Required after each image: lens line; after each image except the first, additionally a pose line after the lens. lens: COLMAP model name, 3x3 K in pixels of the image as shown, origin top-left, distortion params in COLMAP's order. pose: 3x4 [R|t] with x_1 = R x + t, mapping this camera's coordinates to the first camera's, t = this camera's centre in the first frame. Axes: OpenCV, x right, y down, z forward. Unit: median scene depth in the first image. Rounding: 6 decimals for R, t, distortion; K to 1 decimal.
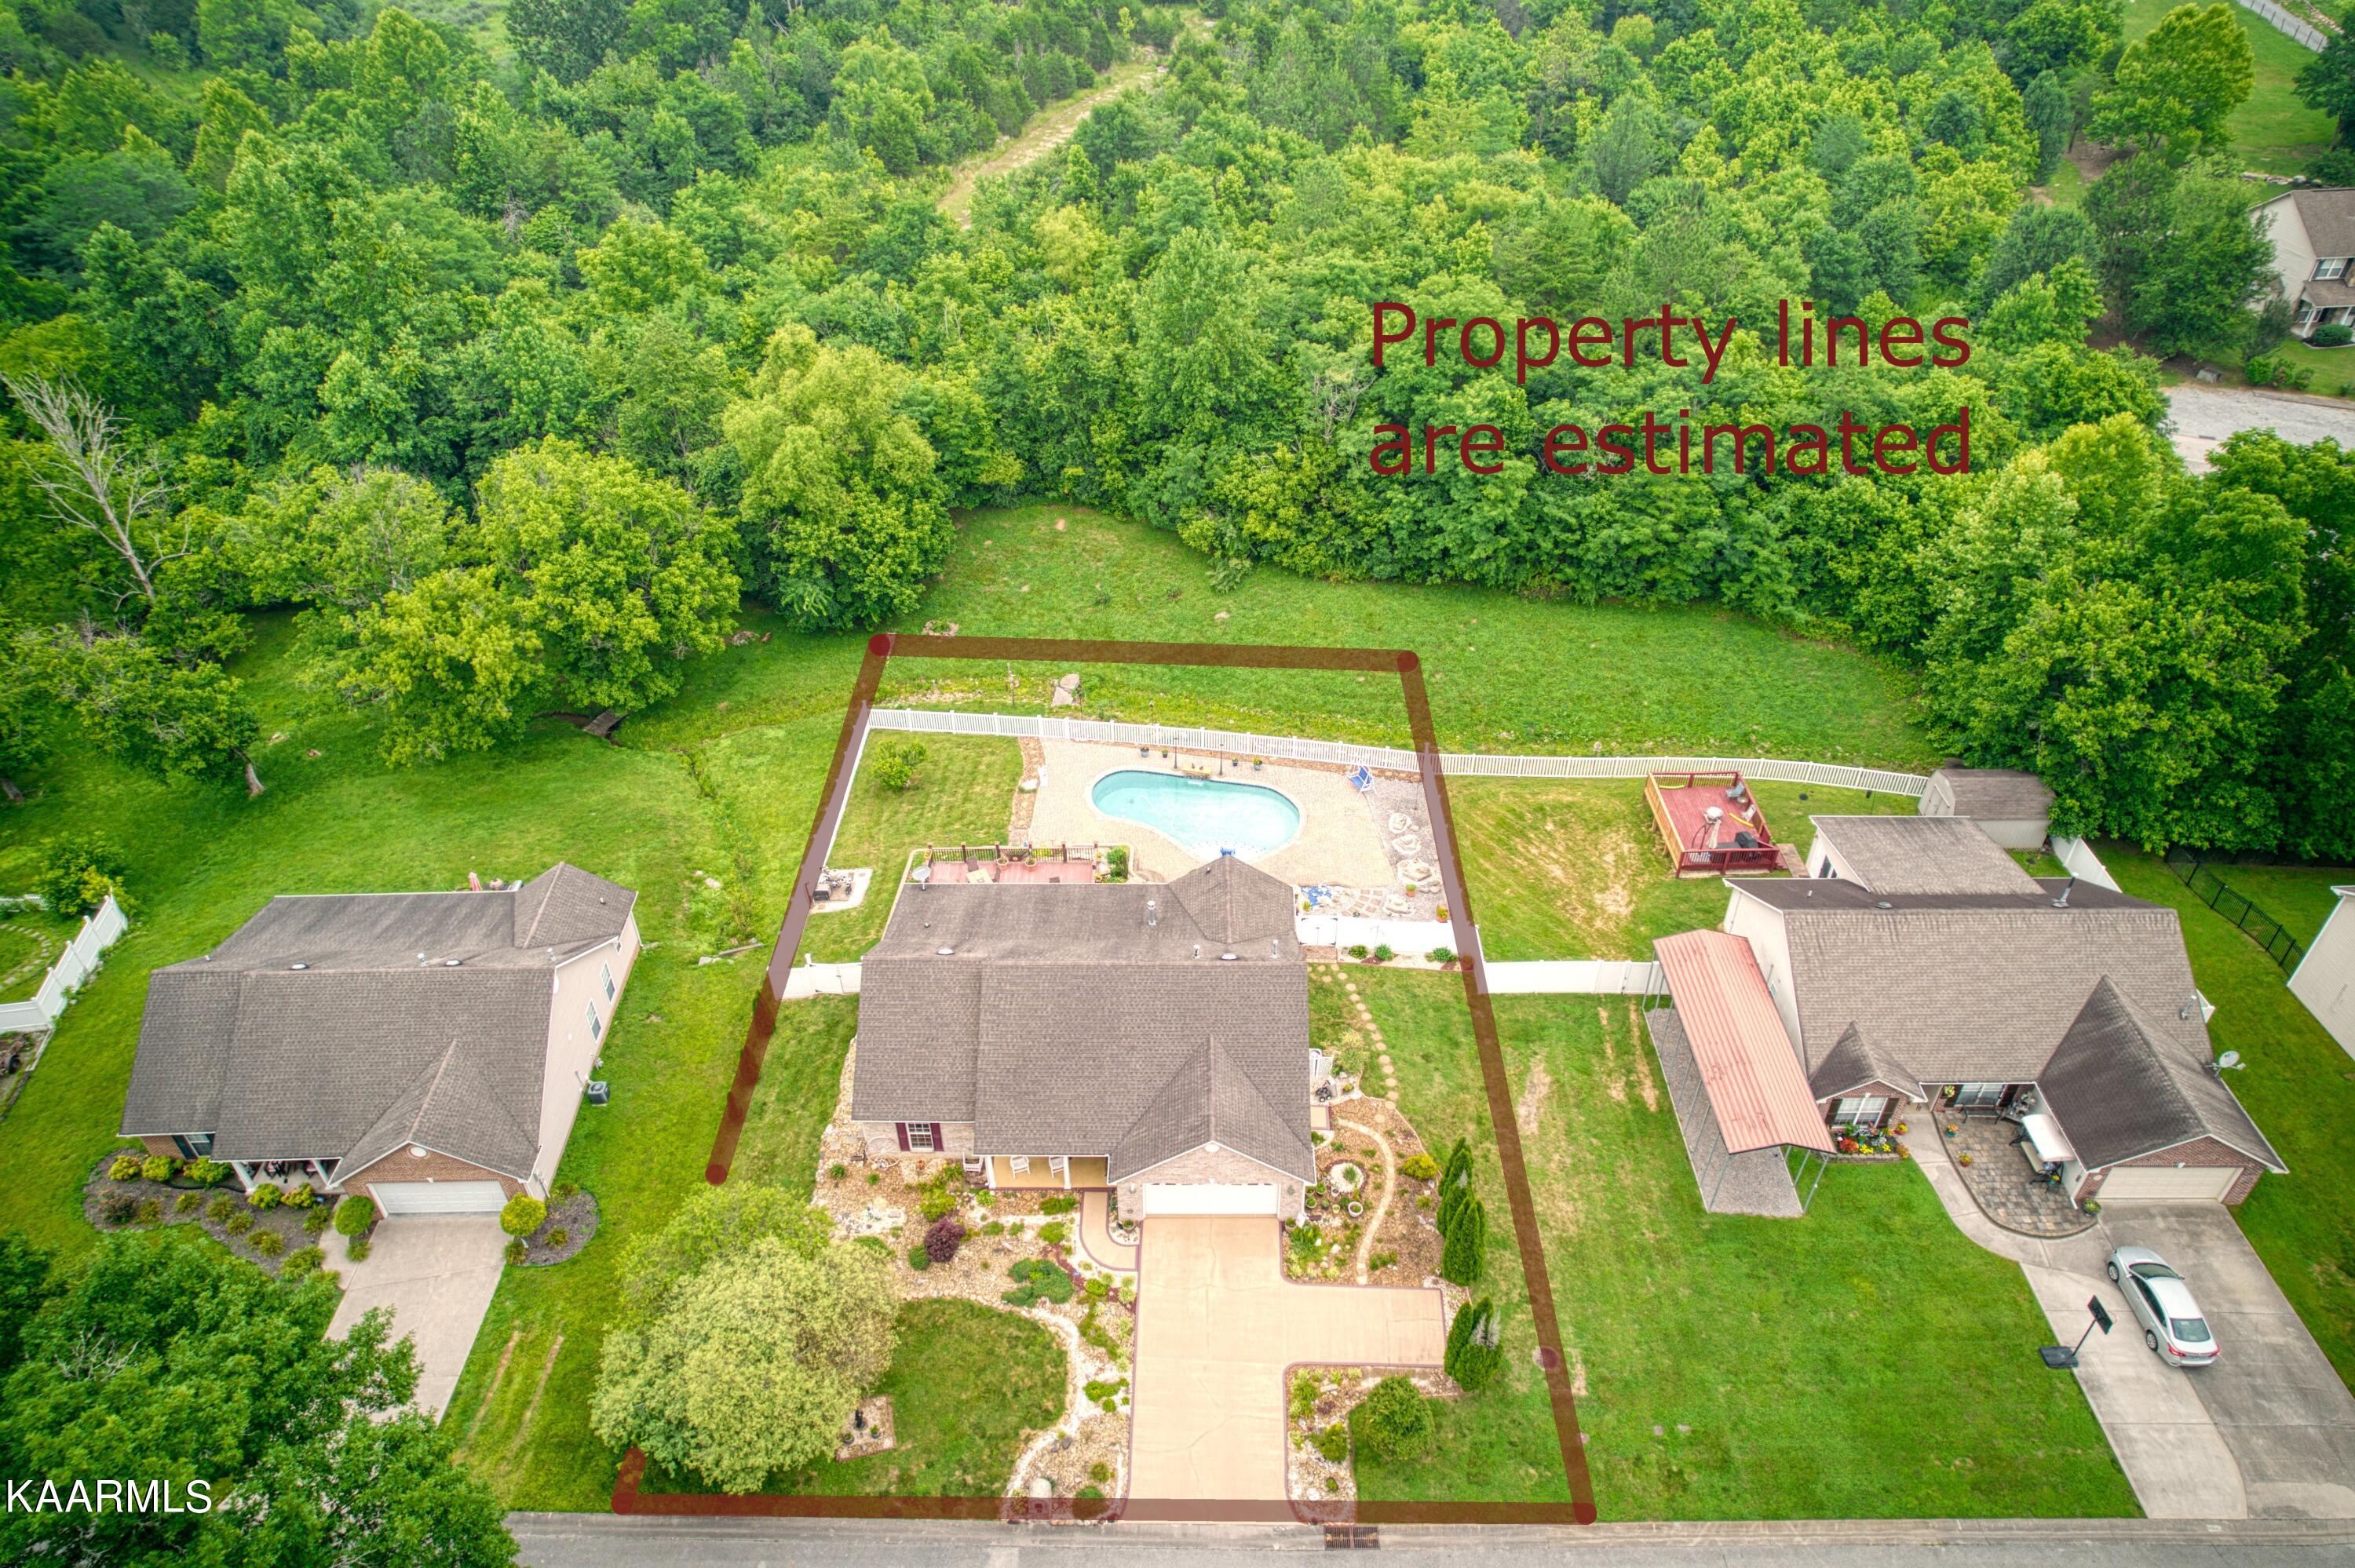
lens RADIAL K [[1503.0, 0, 1183.1], [0, 1503.0, 782.5], [0, 0, 1]] dist [-0.074935, 0.064943]
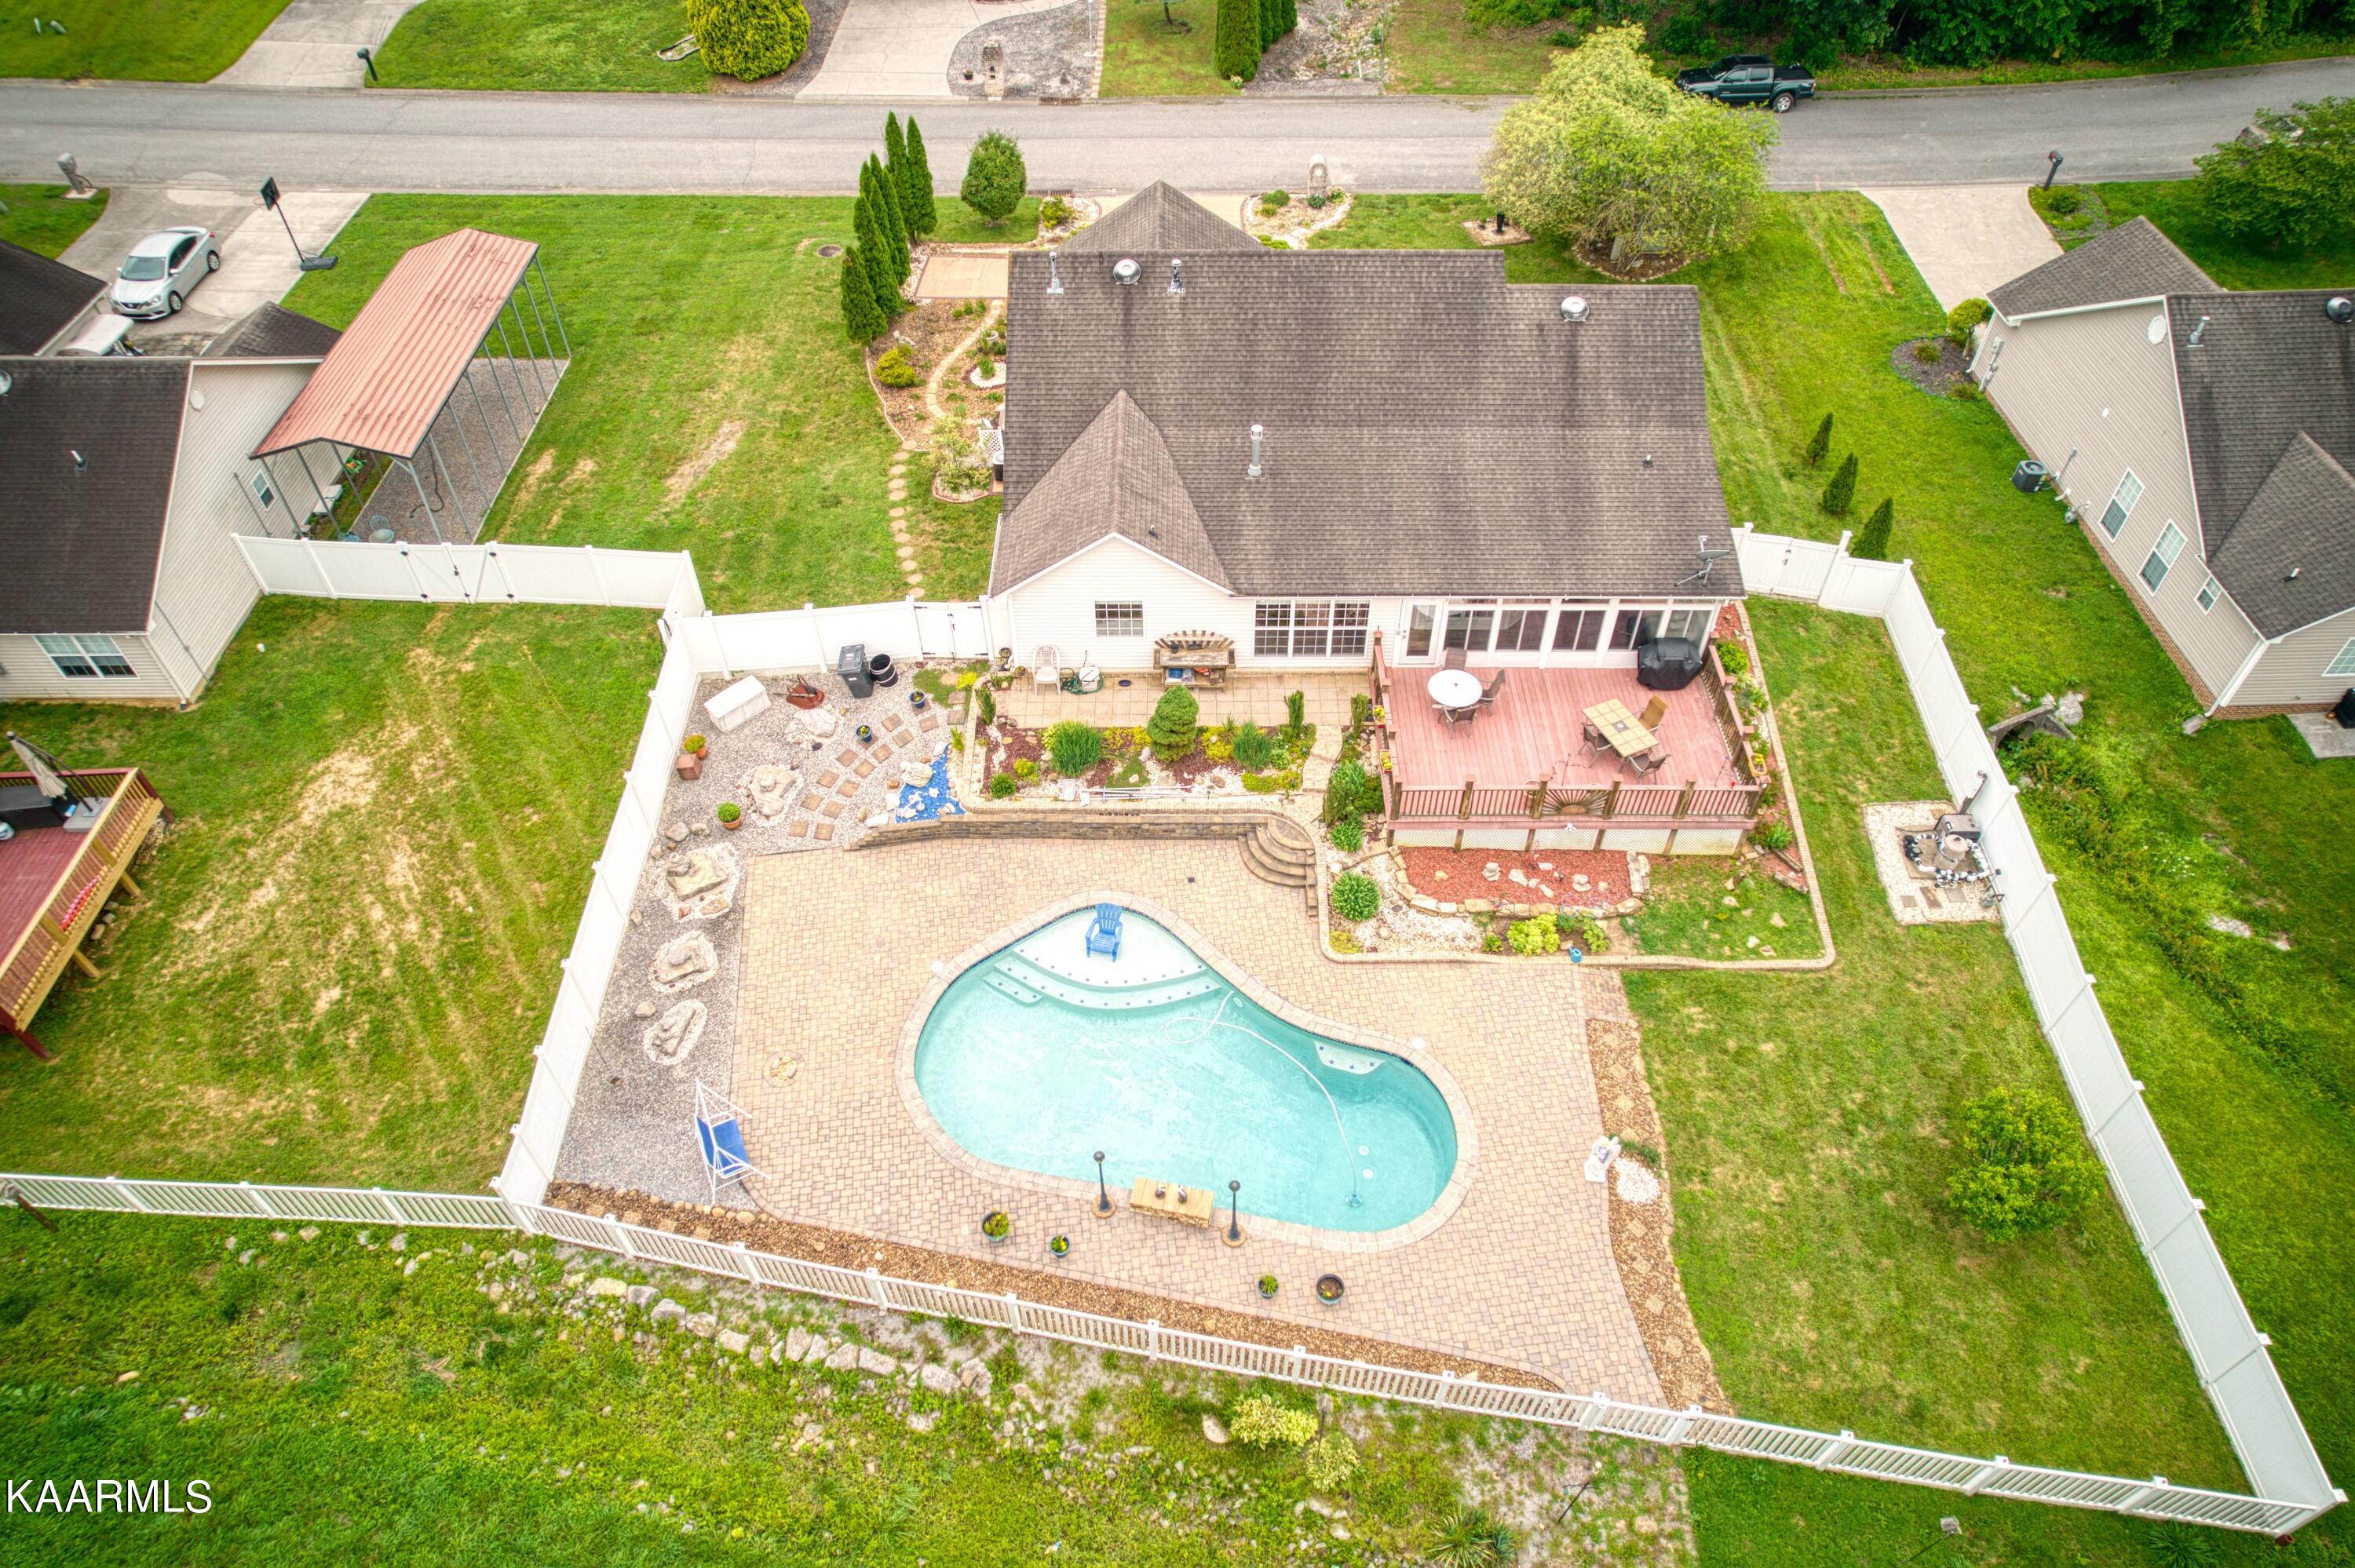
lens RADIAL K [[1503.0, 0, 1182.8], [0, 1503.0, 775.7], [0, 0, 1]] dist [-0.074935, 0.064943]
pose [[-0.999934, 0.010633, 0.004451, 0.004773], [0.005492, 0.099910, 0.994981, -0.403424], [0.010135, 0.994940, -0.099962, 1.030907]]
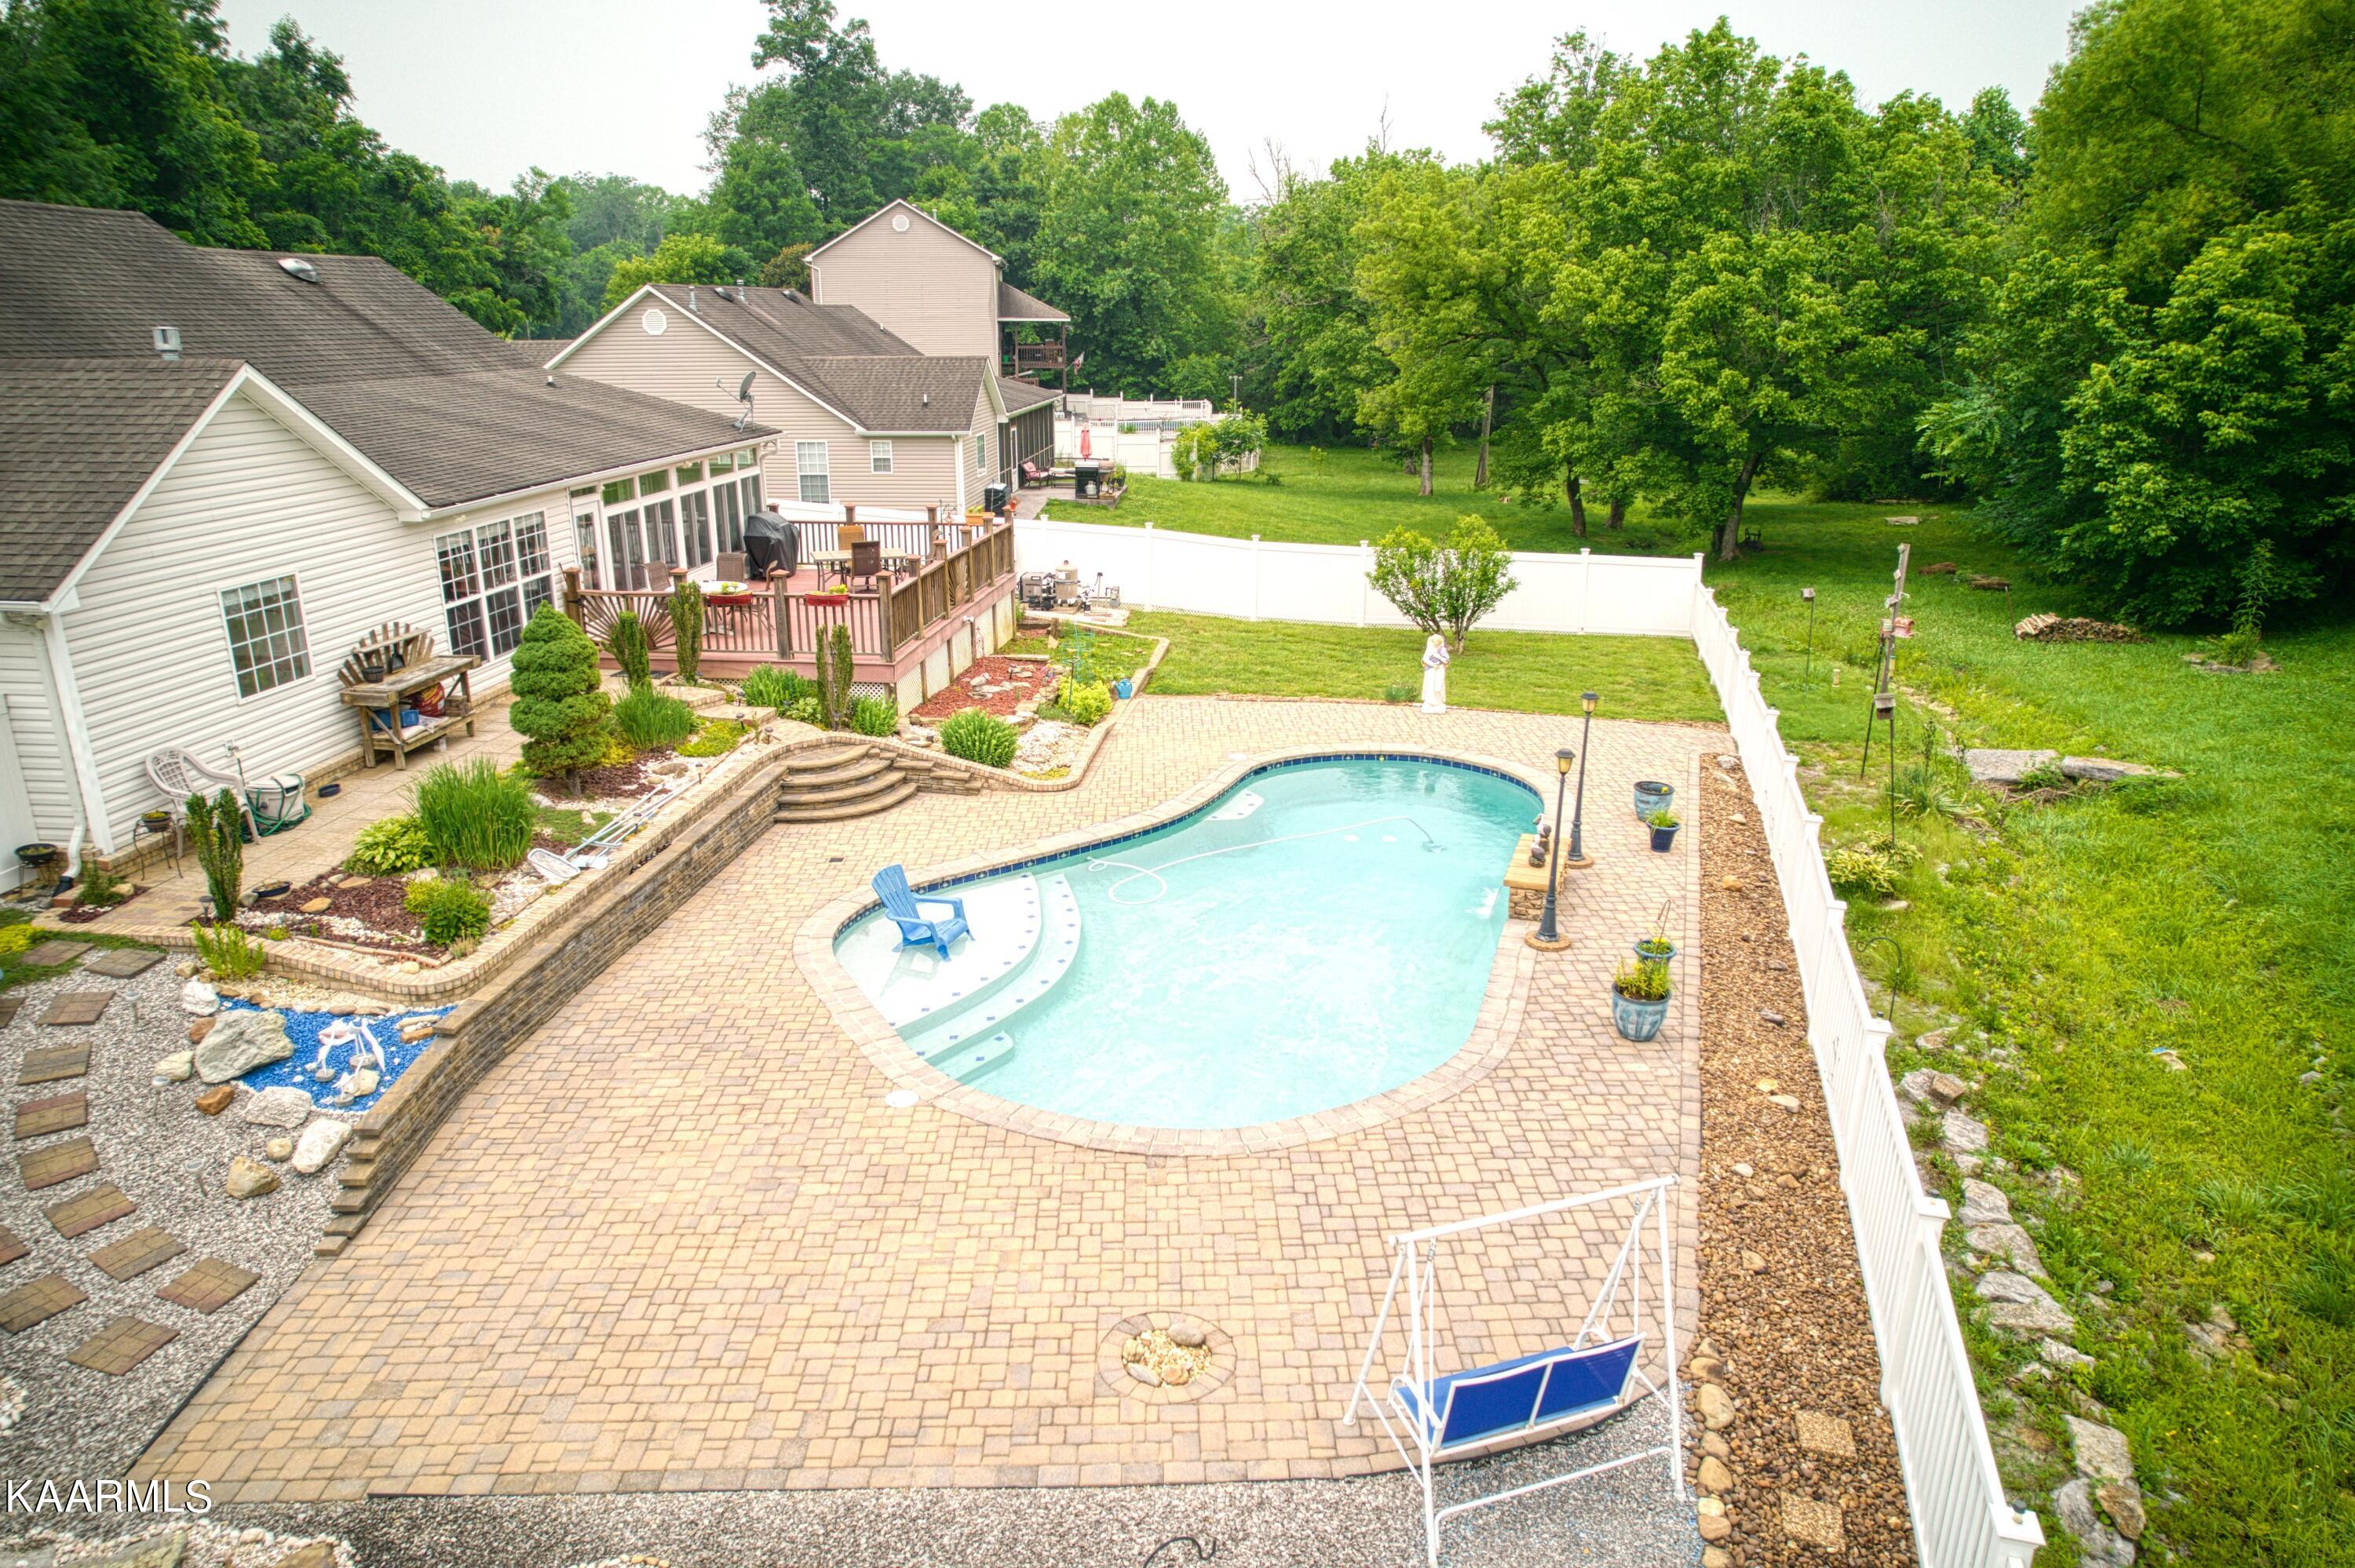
lens RADIAL K [[1503.0, 0, 1187.7], [0, 1503.0, 778.1], [0, 0, 1]] dist [-0.074935, 0.064943]
pose [[-0.103682, 0.302361, -0.947538, 0.224913], [-0.605715, 0.736438, 0.301277, -0.054898], [0.788897, 0.605175, 0.106789, 1.027573]]
